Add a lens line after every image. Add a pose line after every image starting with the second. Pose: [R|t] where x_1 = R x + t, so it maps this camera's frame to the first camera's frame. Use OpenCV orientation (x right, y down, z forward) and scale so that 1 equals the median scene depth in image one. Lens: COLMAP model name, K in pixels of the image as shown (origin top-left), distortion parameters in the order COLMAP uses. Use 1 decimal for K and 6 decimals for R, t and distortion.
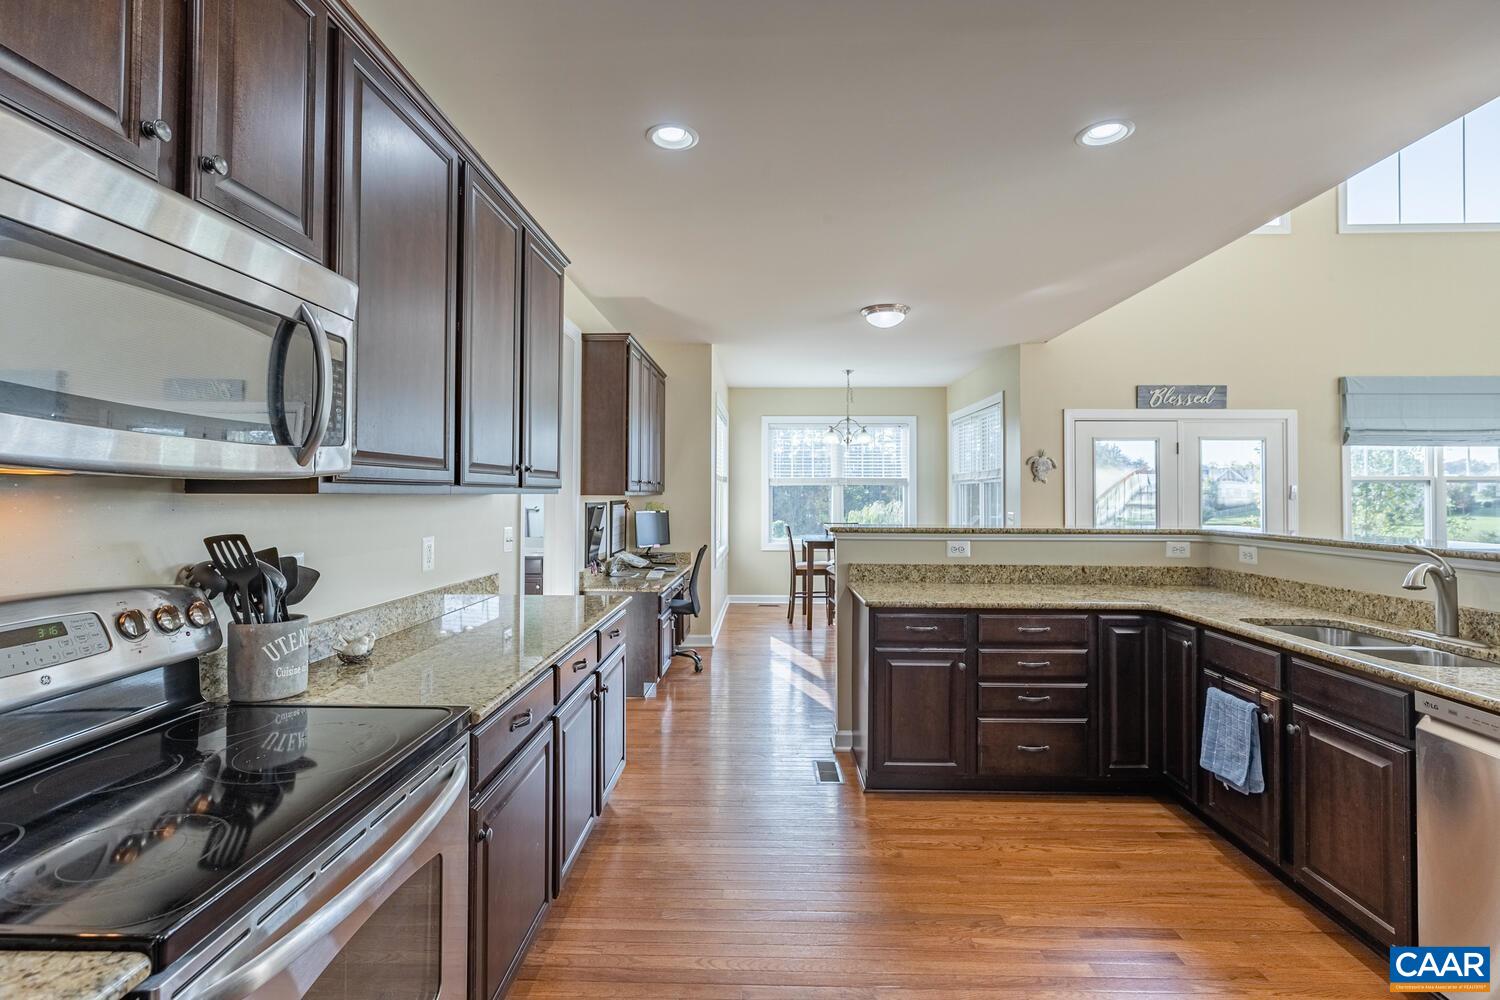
lens RADIAL K [[678.7, 0, 756.1], [0, 678.7, 488.9], [0, 0, 1]] dist [-0.010982, 0.000392]
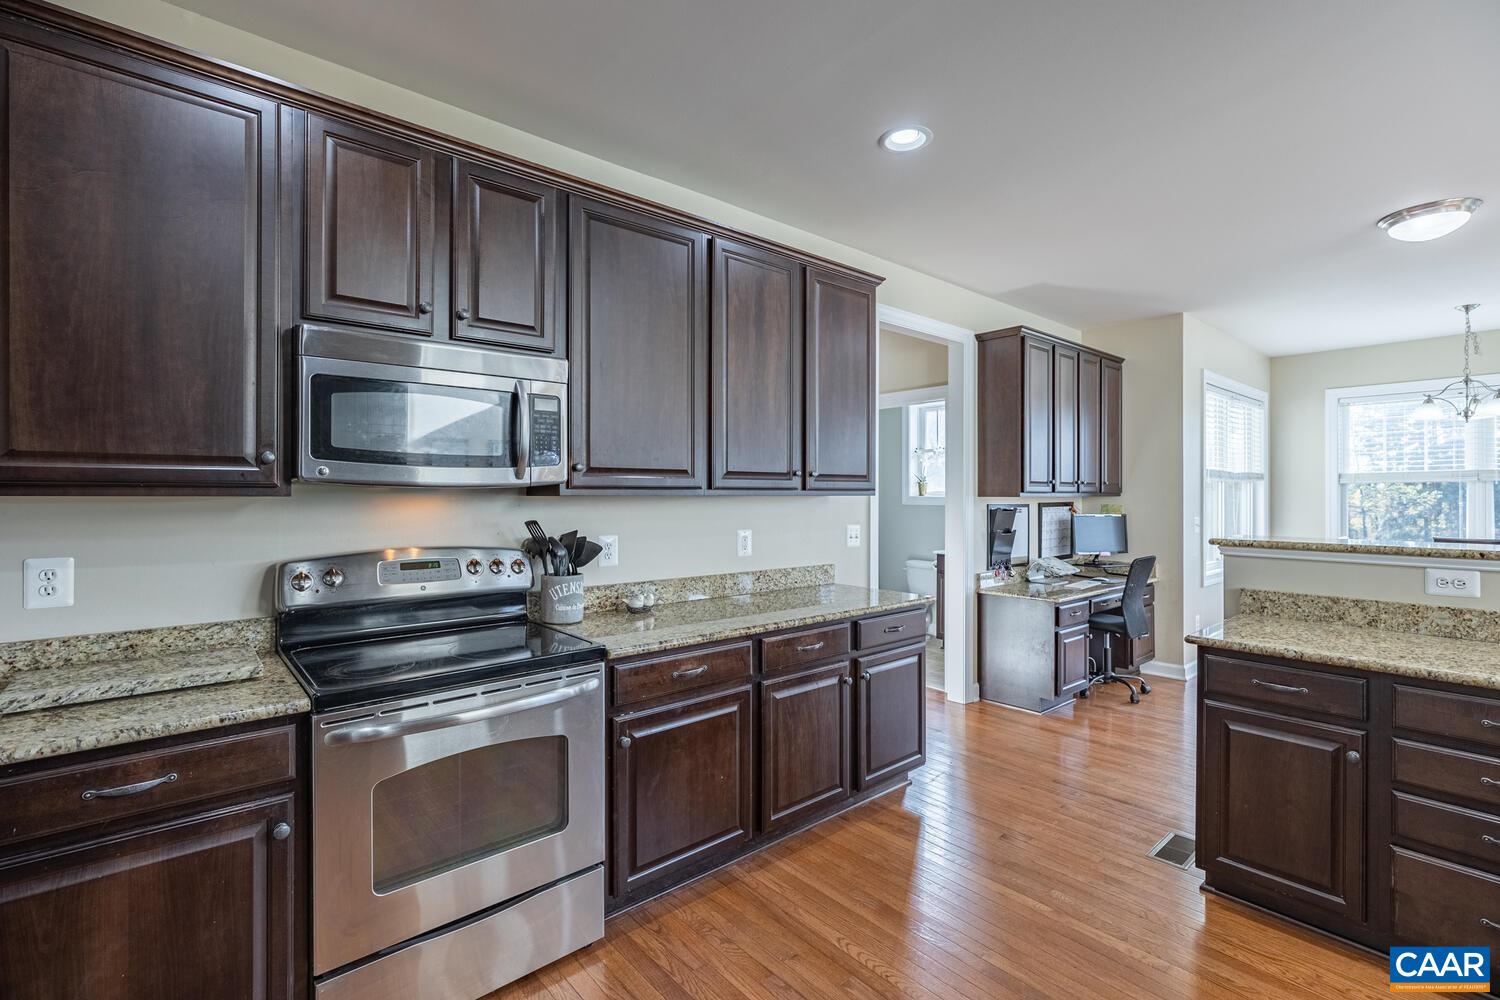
lens RADIAL K [[678.7, 0, 754.1], [0, 678.7, 500.2], [0, 0, 1]] dist [-0.010982, 0.000392]
pose [[0.664617, 0.002530, -0.747180, 0.268131], [0.007867, 0.999915, 0.010383, 0.001374], [0.747143, -0.012779, 0.664540, 0.091514]]
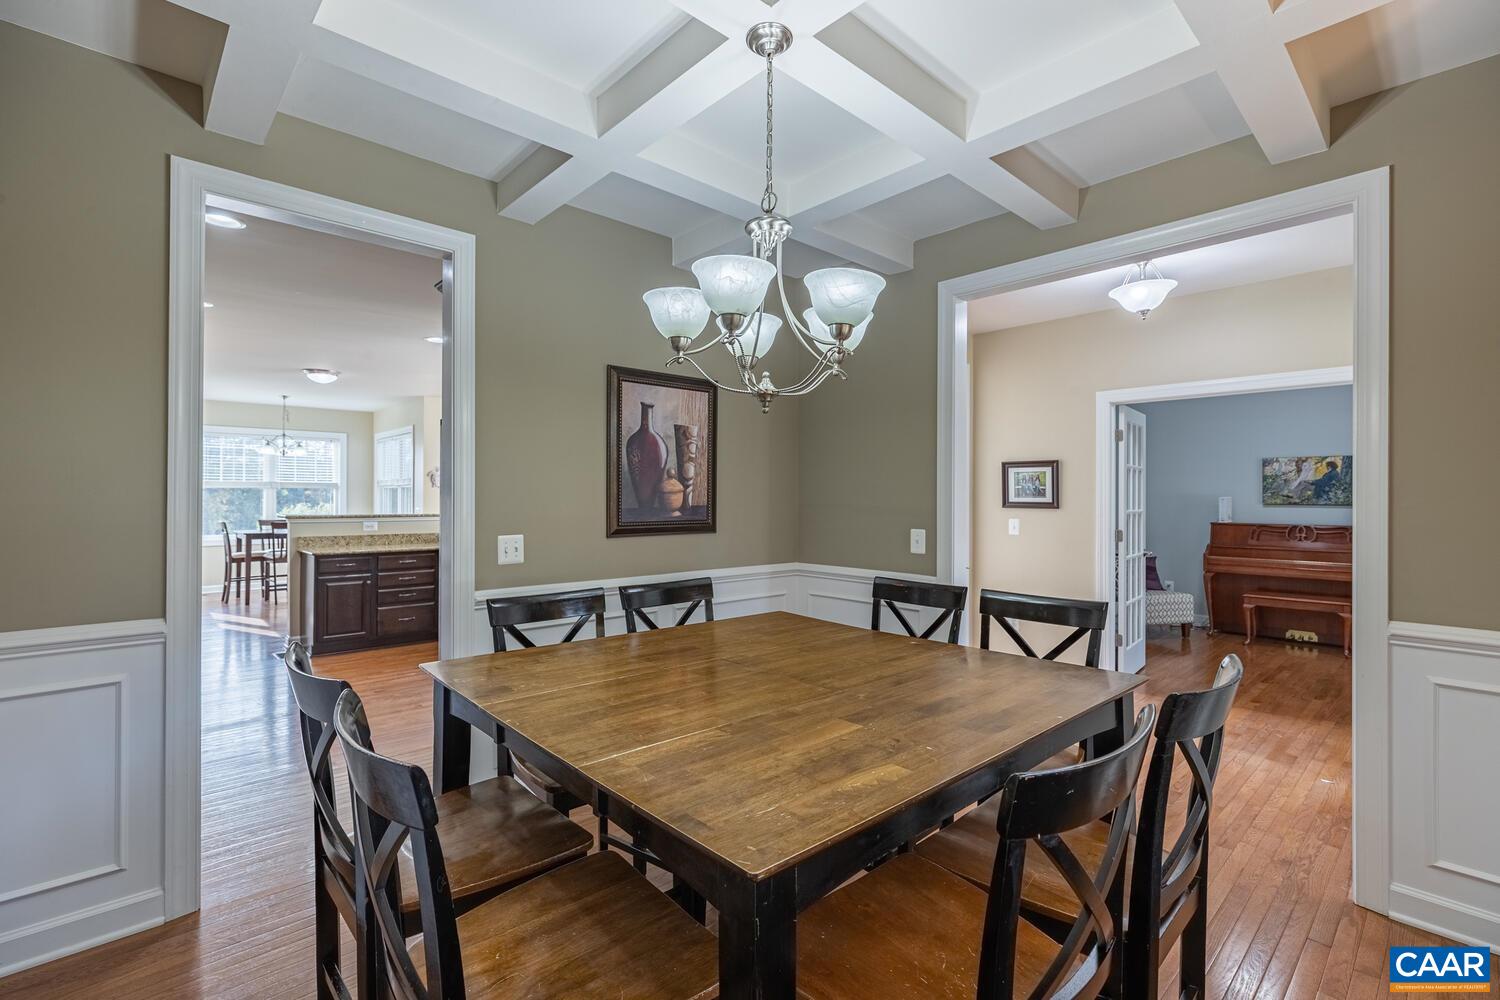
lens RADIAL K [[678.7, 0, 752.7], [0, 678.7, 492.1], [0, 0, 1]] dist [-0.010982, 0.000392]
pose [[0.717917, 0.004295, 0.696115, -0.178532], [-0.006694, 0.999977, 0.000734, -0.008019], [-0.696096, -0.005187, 0.717930, -0.798550]]
